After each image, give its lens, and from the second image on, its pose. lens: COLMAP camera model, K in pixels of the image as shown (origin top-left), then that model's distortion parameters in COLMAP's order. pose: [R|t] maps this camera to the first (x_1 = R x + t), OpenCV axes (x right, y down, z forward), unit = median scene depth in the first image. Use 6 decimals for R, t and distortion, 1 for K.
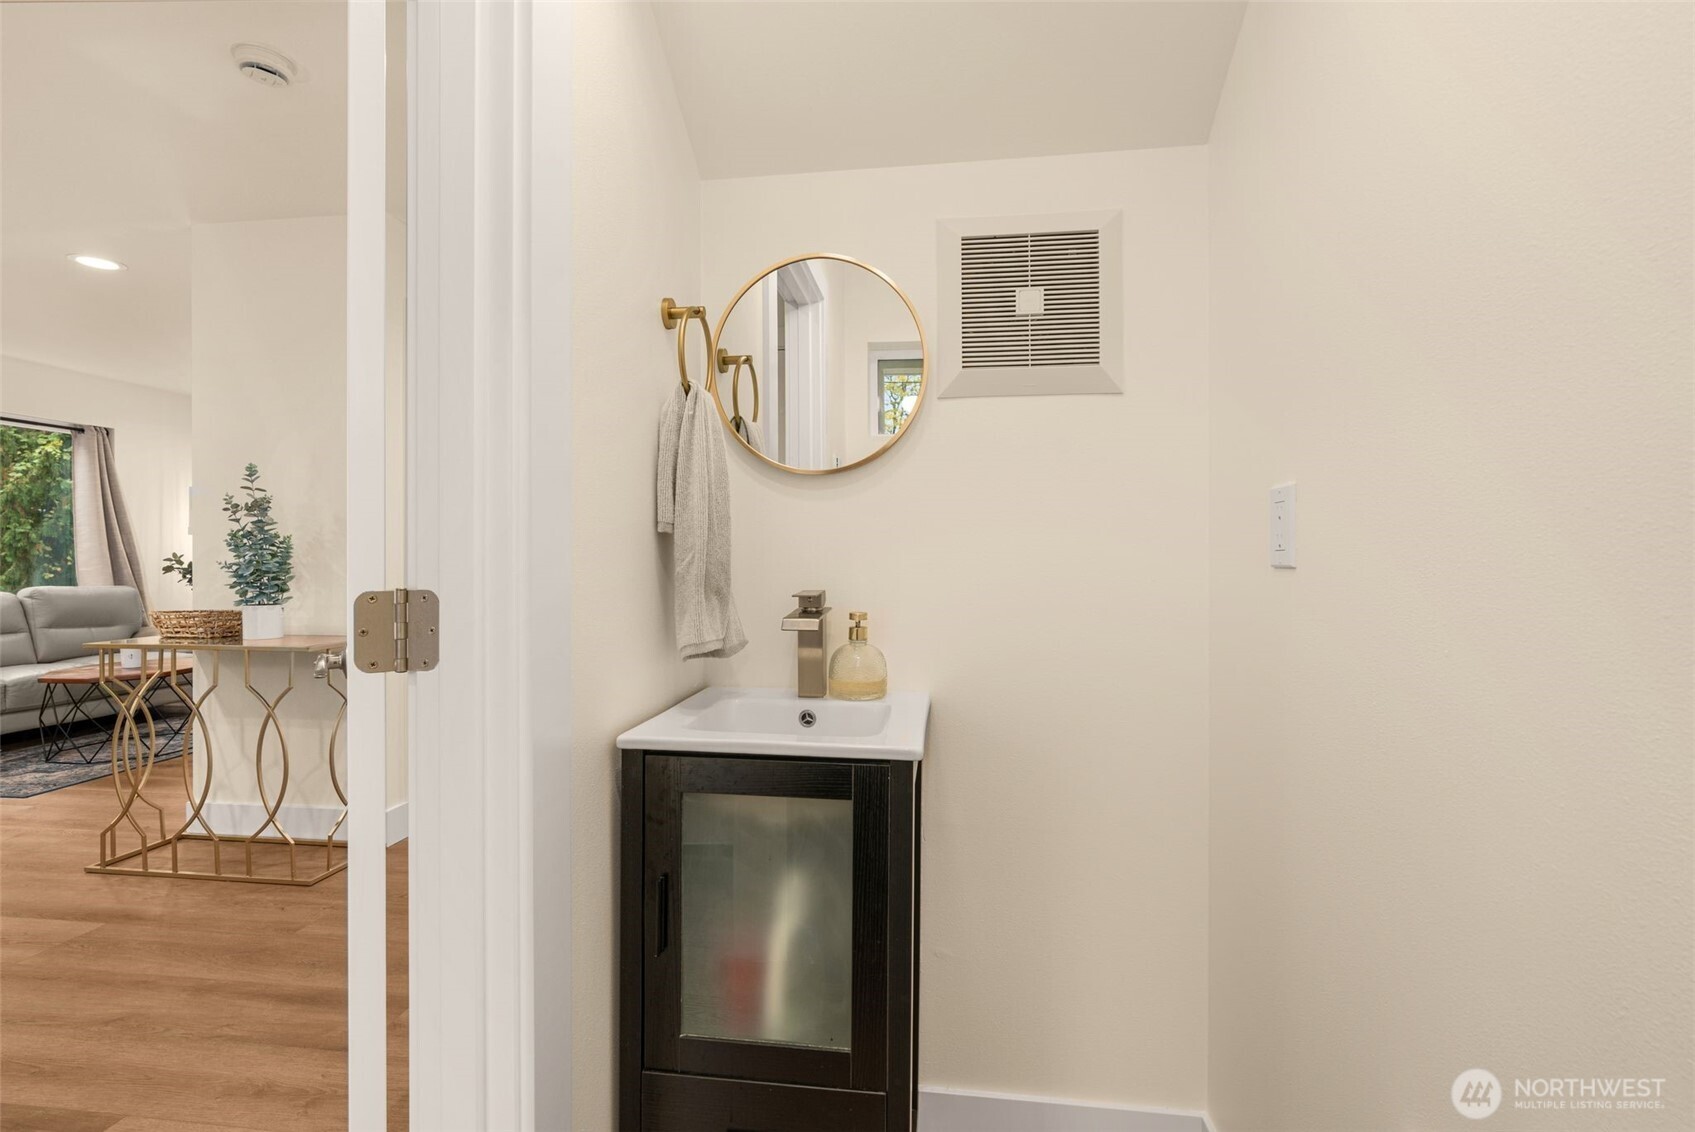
lens RADIAL K [[770.2, 0, 856.0], [0, 770.2, 565.4], [0, 0, 1]] dist [-0.000775, -0.000115]
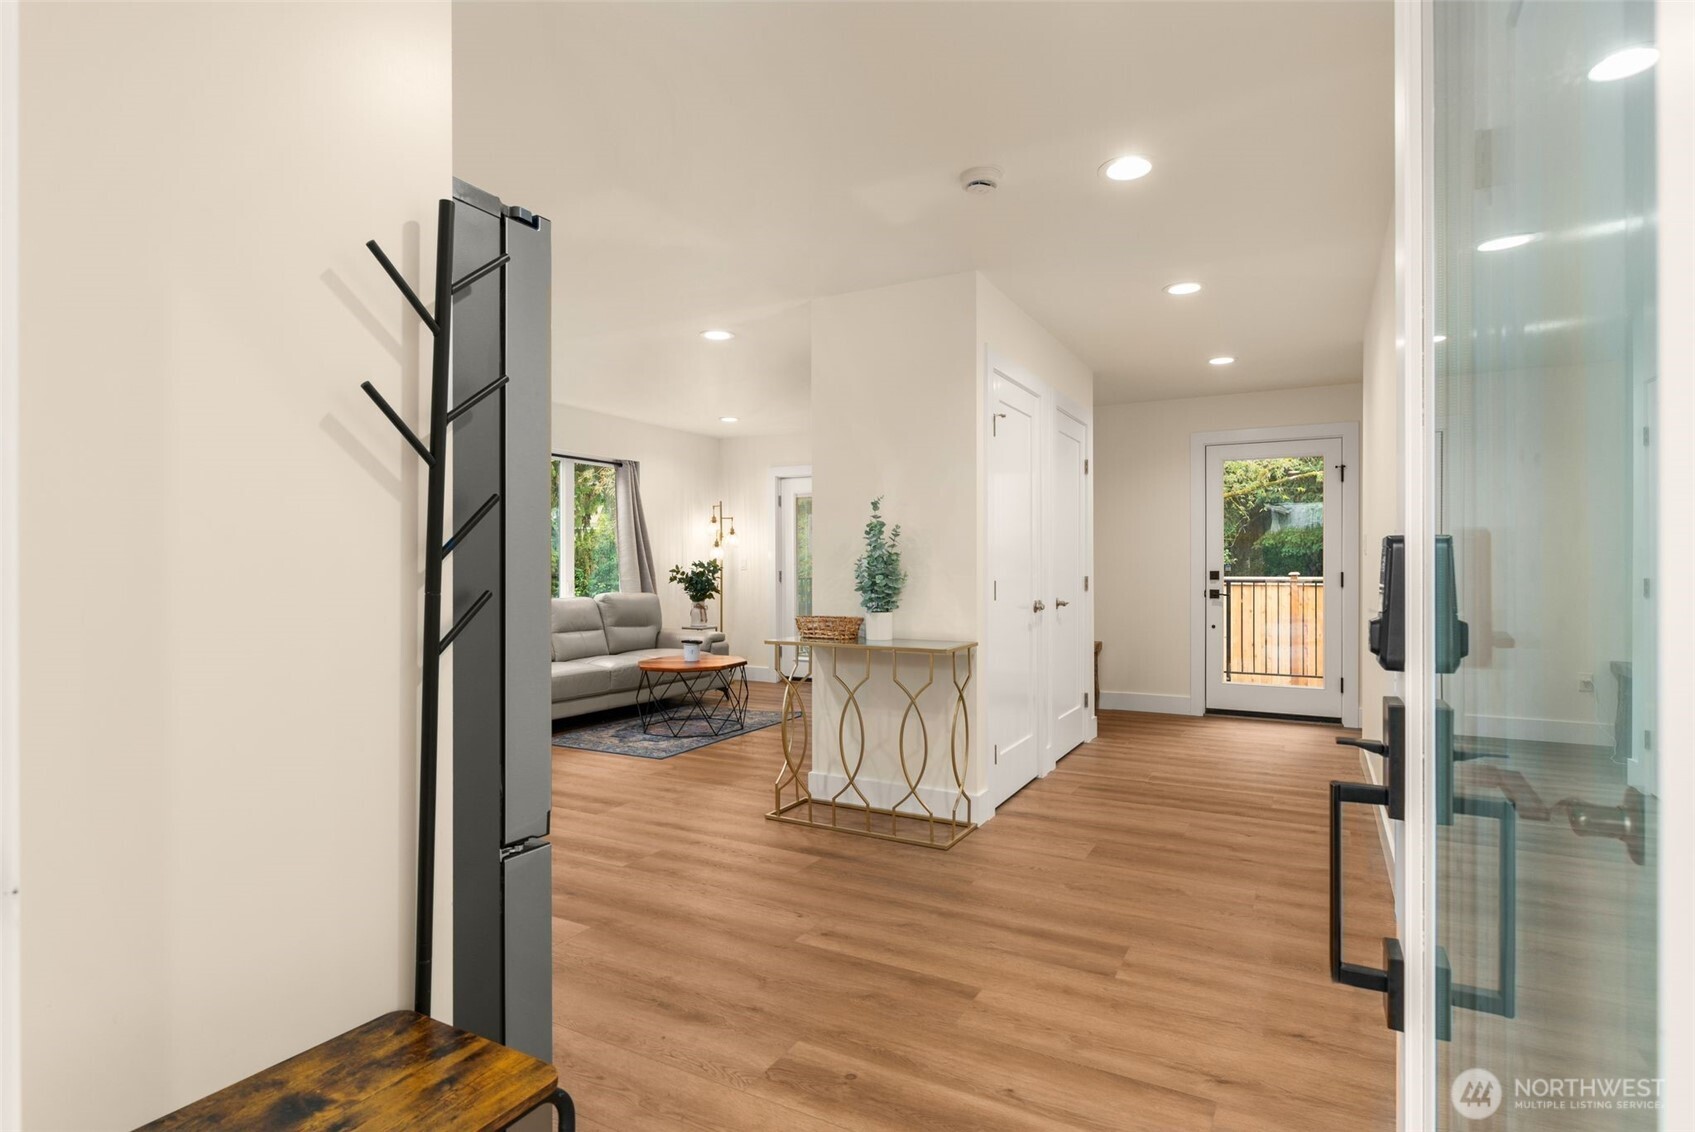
lens RADIAL K [[870.3, 0, 847.5], [0, 870.3, 566.0], [0, 0, 1]] dist [0.000365, -0.000018]
pose [[0.923425, -0.002102, -0.383772, -0.255883], [-0.000979, 0.999969, -0.007832, -0.008437], [0.383777, 0.007608, 0.923394, -0.230334]]
